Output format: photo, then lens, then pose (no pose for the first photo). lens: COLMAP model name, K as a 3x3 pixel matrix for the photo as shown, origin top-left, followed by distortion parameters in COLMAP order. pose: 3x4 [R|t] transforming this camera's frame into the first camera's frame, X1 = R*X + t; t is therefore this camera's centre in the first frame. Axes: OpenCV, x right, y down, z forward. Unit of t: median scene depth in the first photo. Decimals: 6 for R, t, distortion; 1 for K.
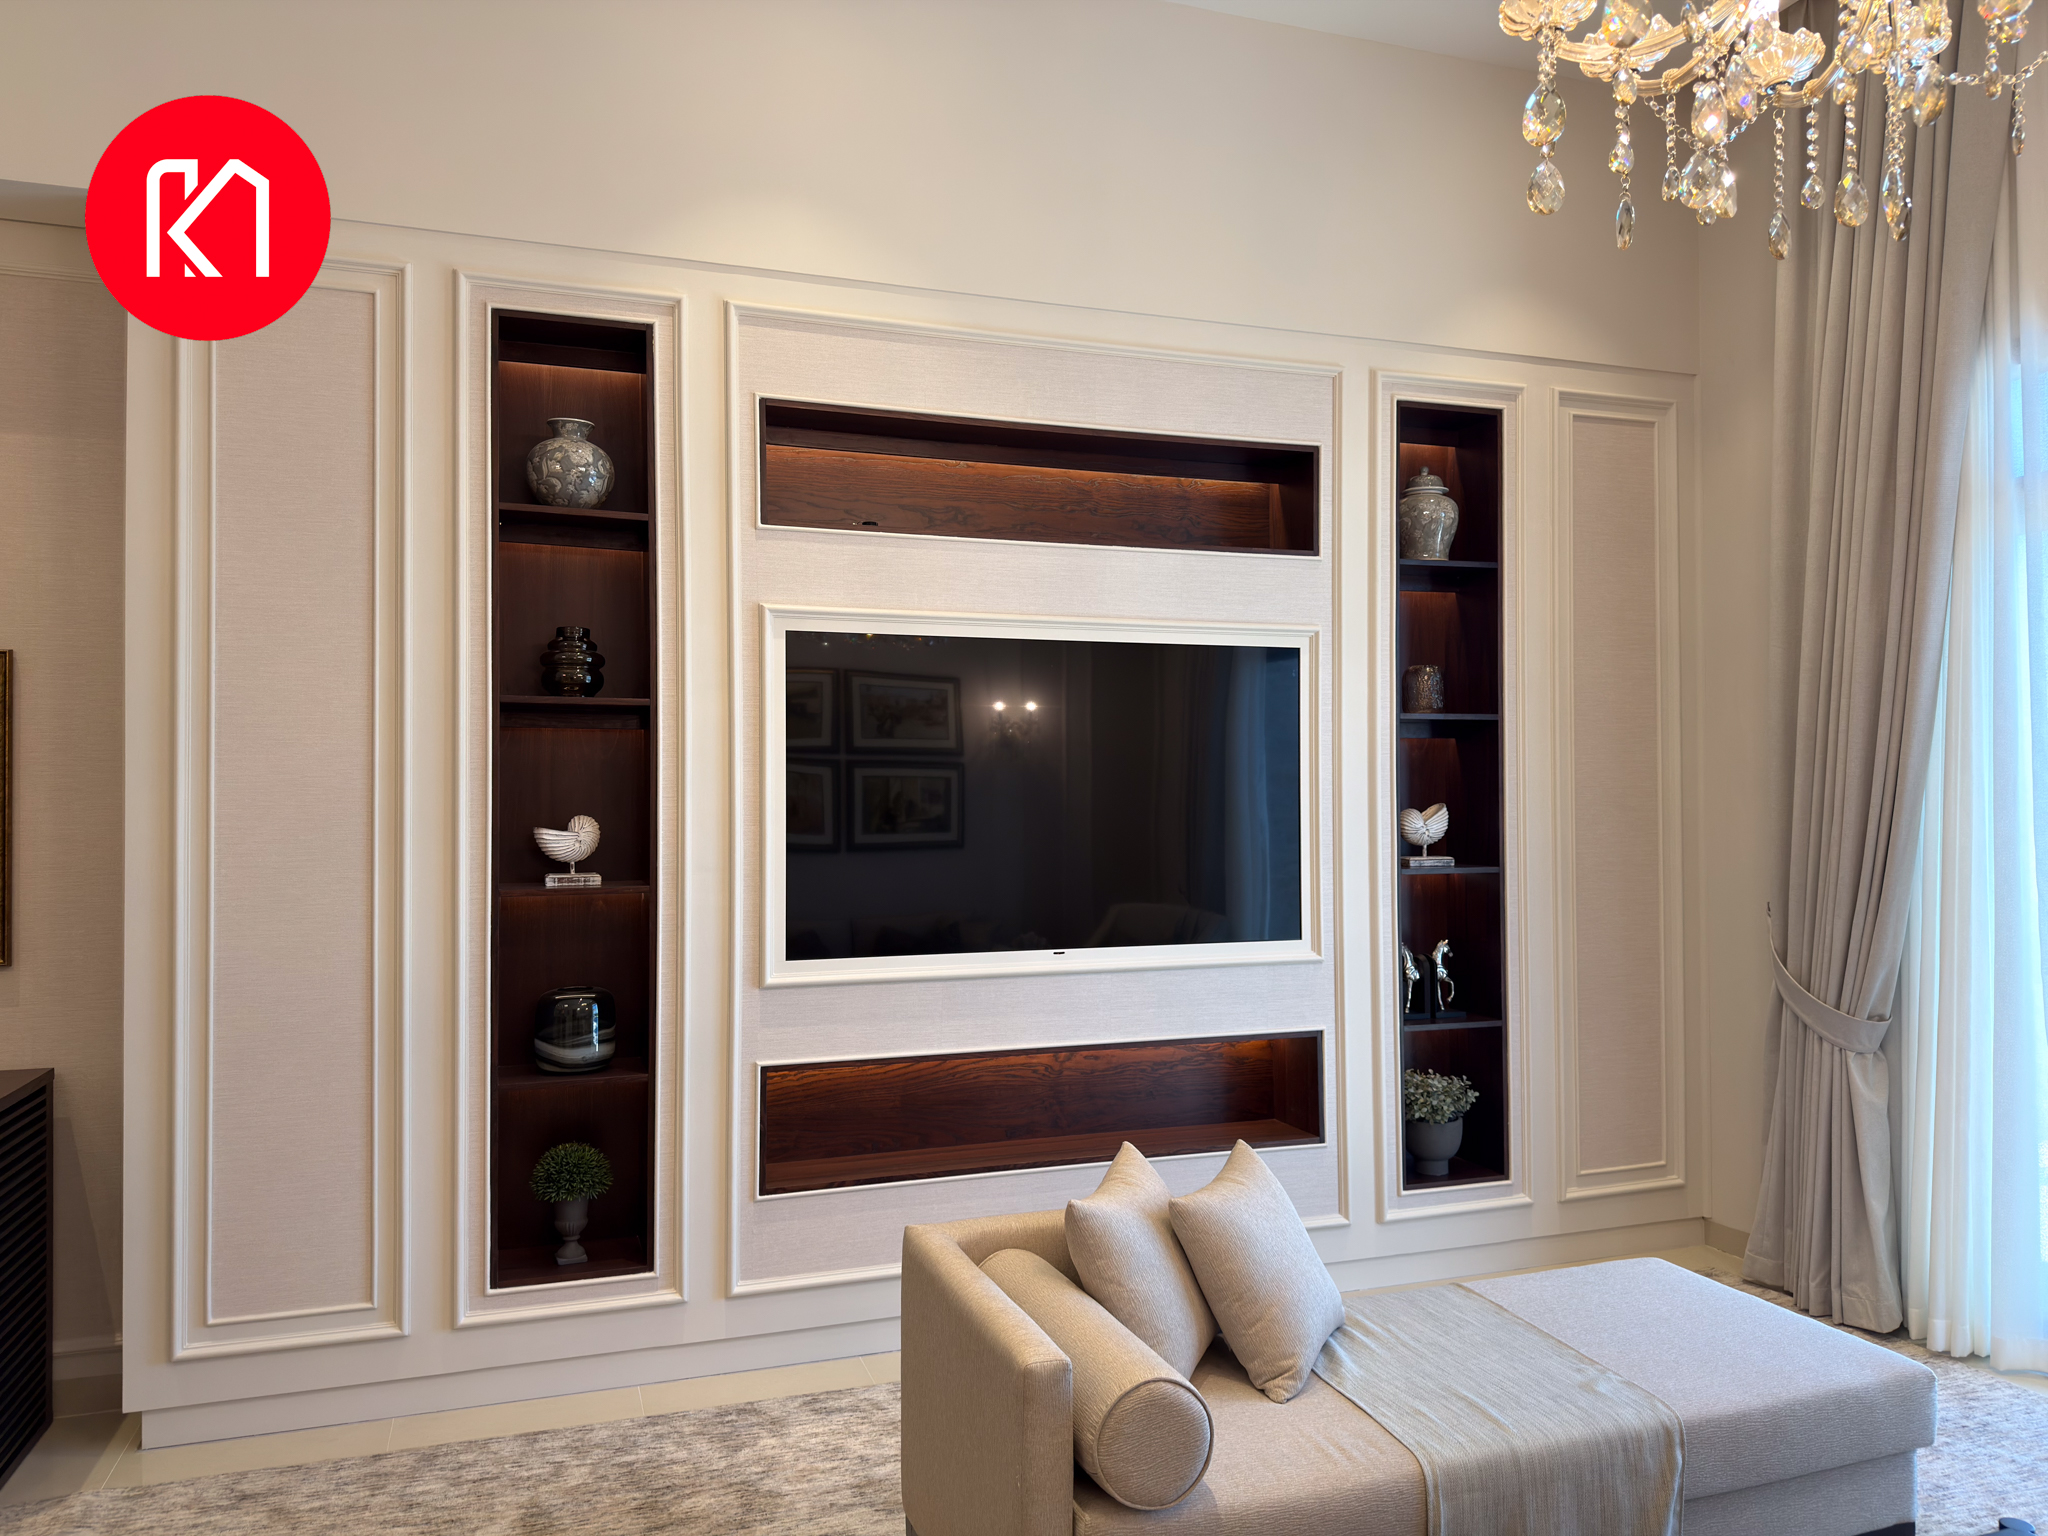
lens RADIAL K [[1428.3, 0, 1020.0], [0, 1428.3, 778.1], [0, 0, 1]] dist [0.062033, -0.098762]
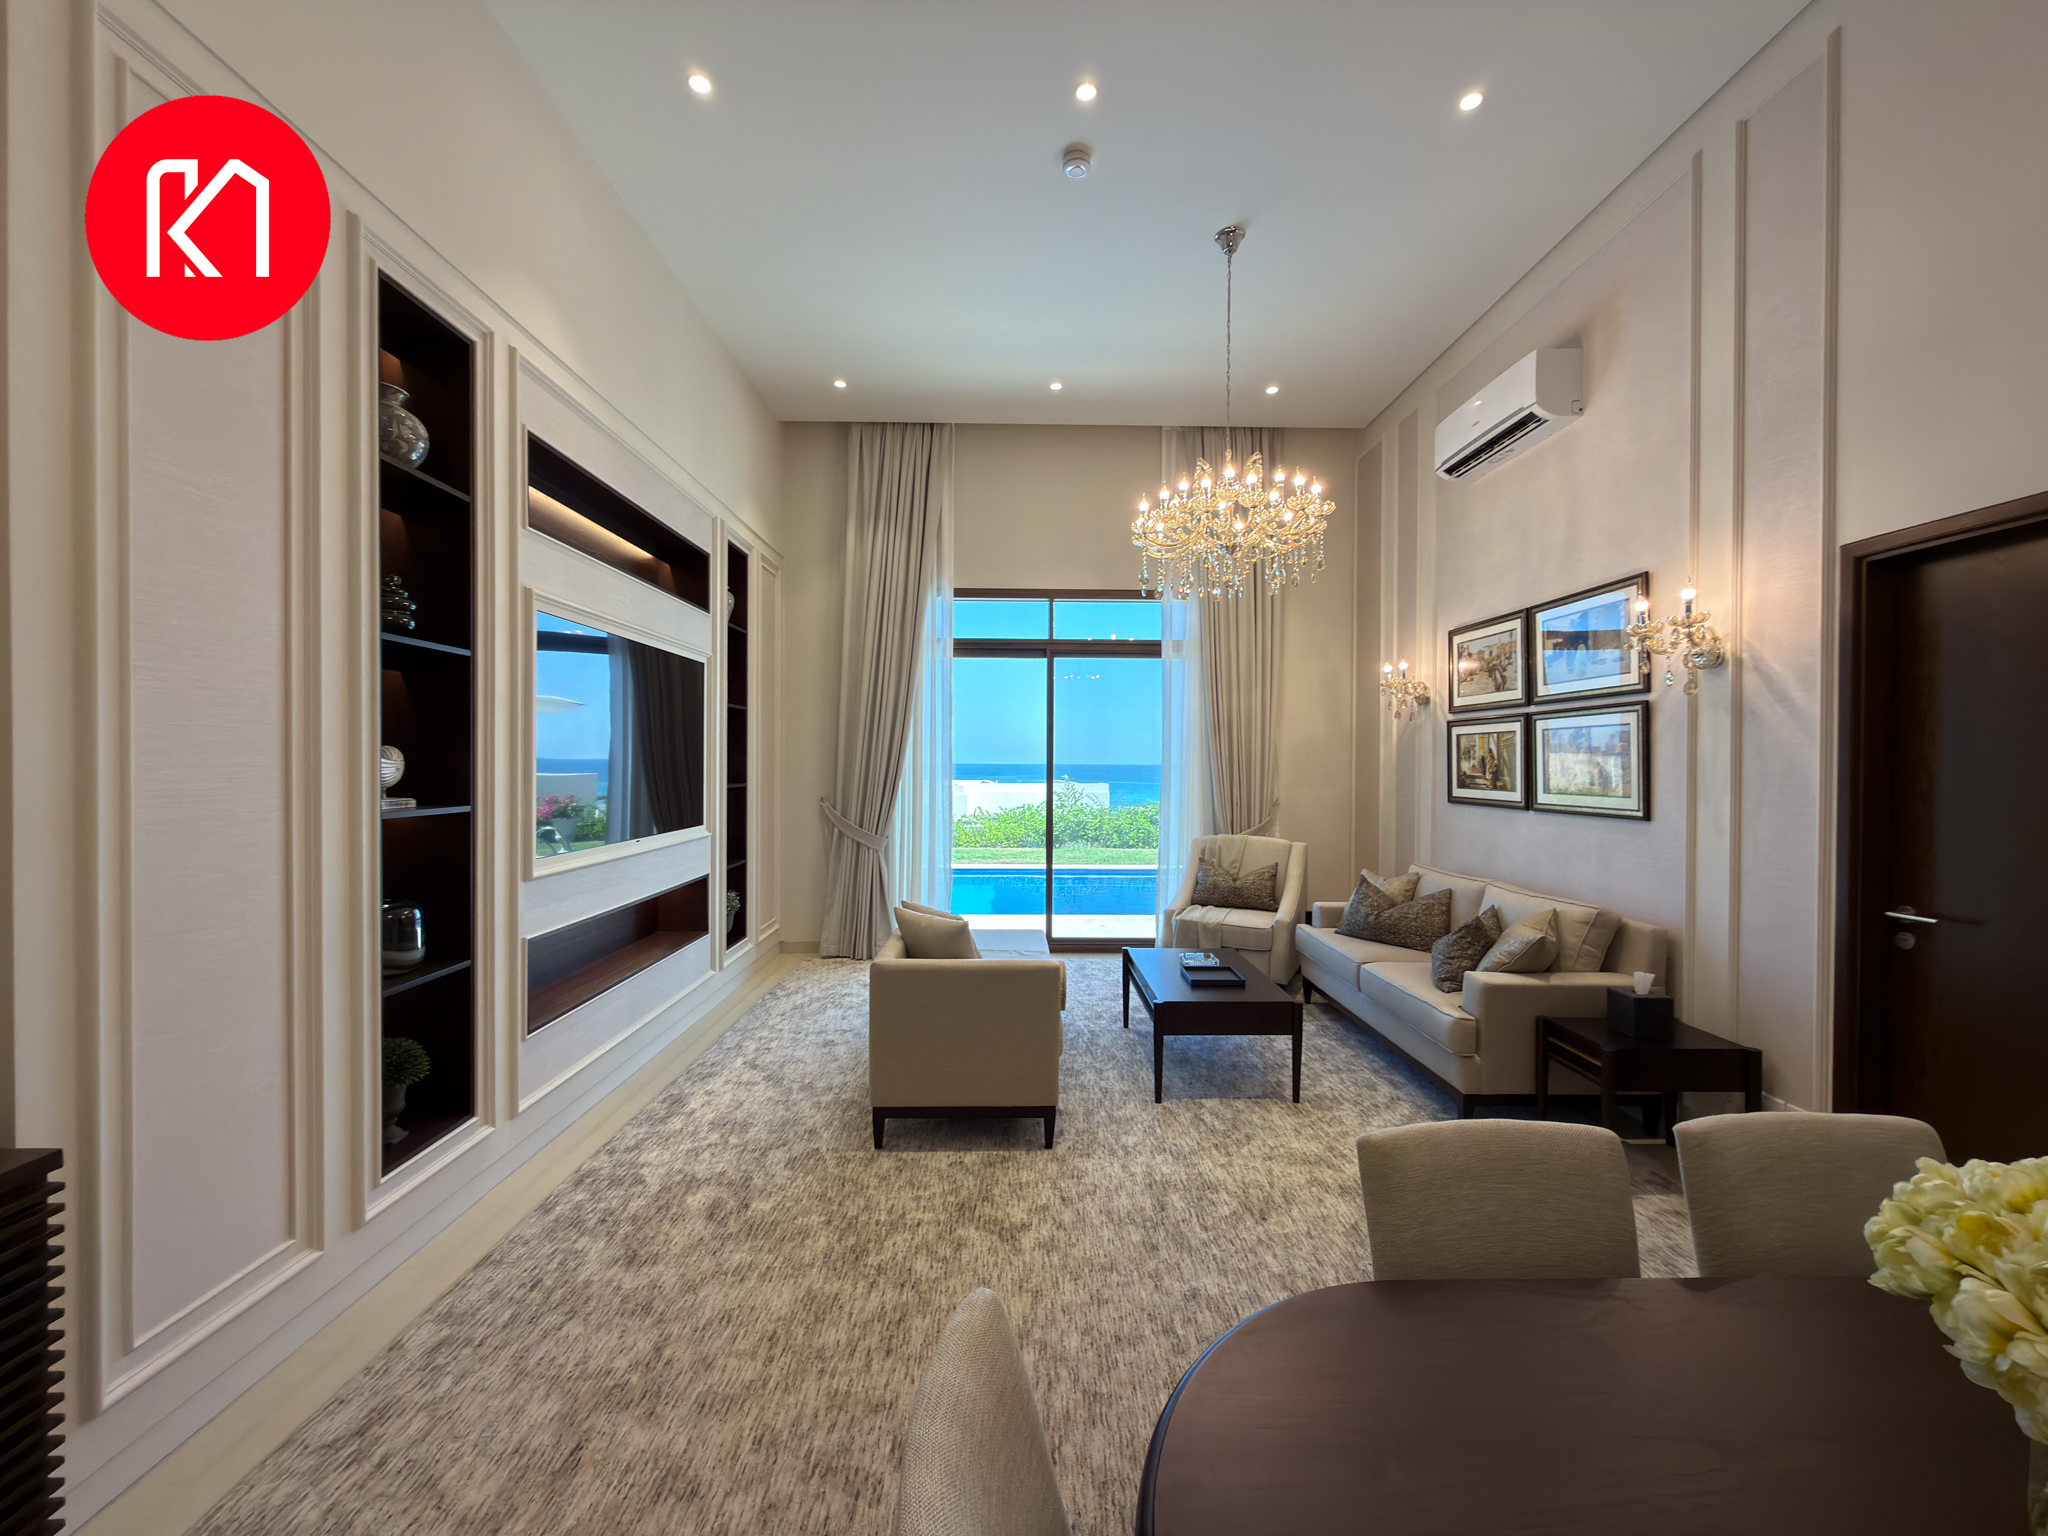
lens RADIAL K [[800.2, 0, 1024.0], [0, 800.2, 768.0], [0, 0, 1]] dist [0.000431, -0.000036]
pose [[0.312325, 0.000699, 0.949975, -0.644424], [-0.016571, 0.999852, 0.004713, 0.028512], [-0.949831, -0.017214, 0.312290, 0.294297]]
